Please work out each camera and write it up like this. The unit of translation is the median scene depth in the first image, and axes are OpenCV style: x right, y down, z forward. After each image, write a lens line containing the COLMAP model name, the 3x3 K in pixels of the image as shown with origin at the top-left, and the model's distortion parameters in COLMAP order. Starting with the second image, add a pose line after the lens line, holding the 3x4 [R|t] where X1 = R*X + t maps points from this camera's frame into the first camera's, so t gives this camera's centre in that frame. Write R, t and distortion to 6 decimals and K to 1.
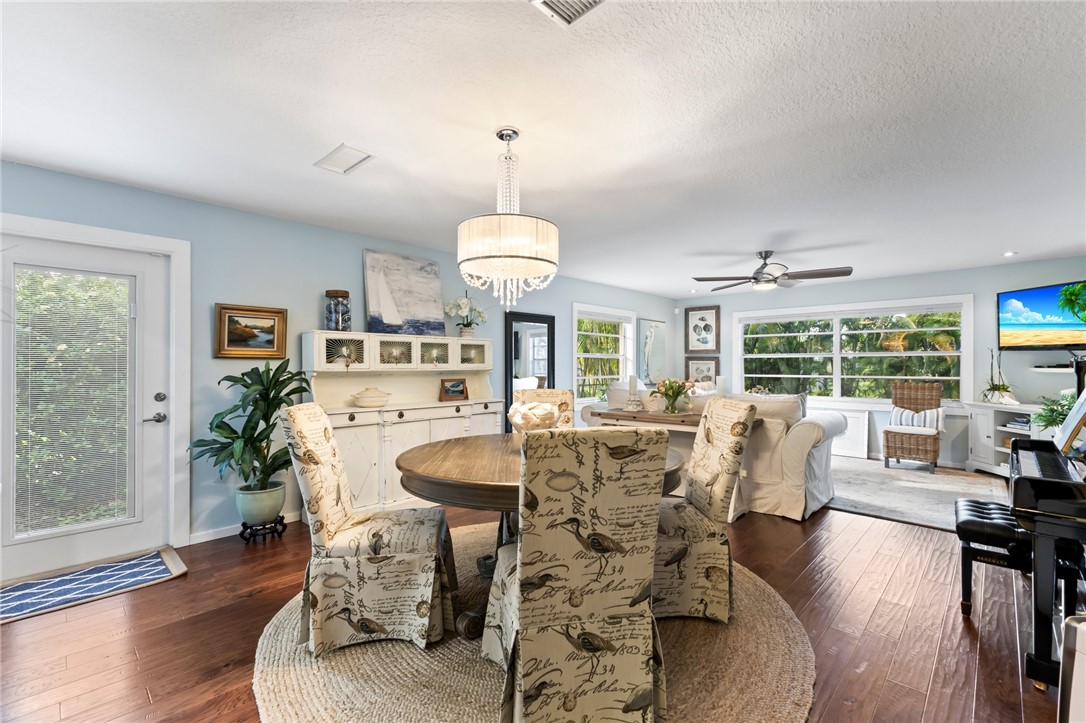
lens RADIAL K [[463.2, 0, 539.8], [0, 463.2, 365.7], [0, 0, 1]] dist [0.000297, -0.000294]
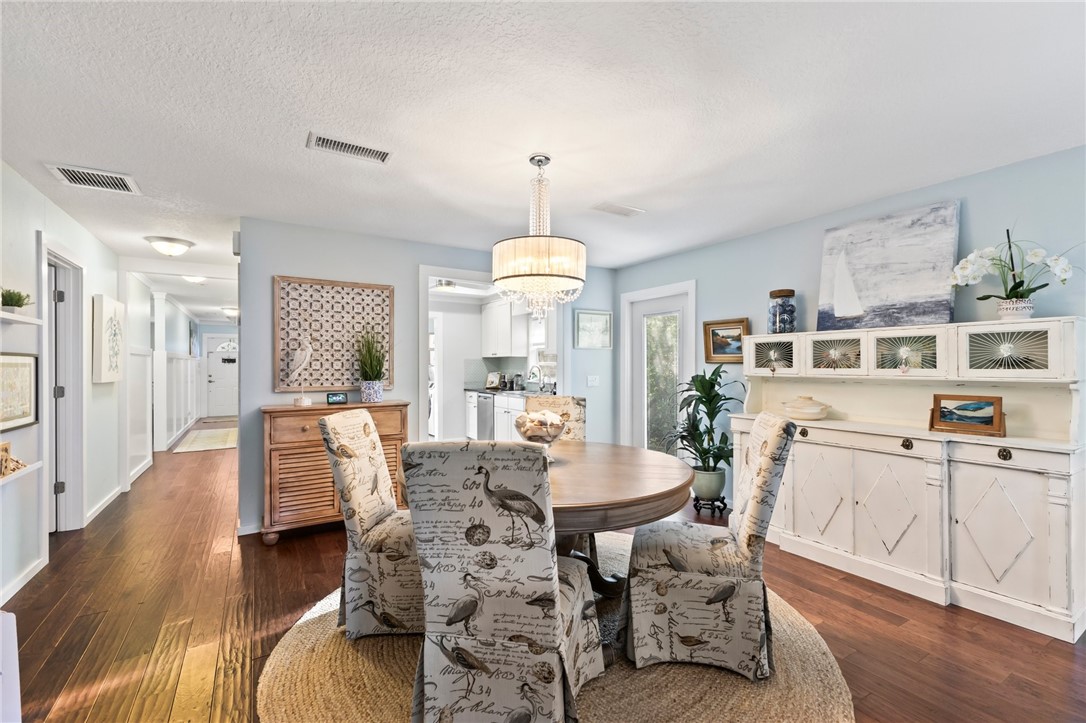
lens RADIAL K [[463.2, 0, 541.6], [0, 463.2, 366.0], [0, 0, 1]] dist [0.000297, -0.000294]
pose [[-0.246644, 0.003552, -0.969100, 0.549204], [-0.000336, 0.999993, 0.003751, -0.011030], [0.969106, 0.001250, -0.246641, 0.700399]]
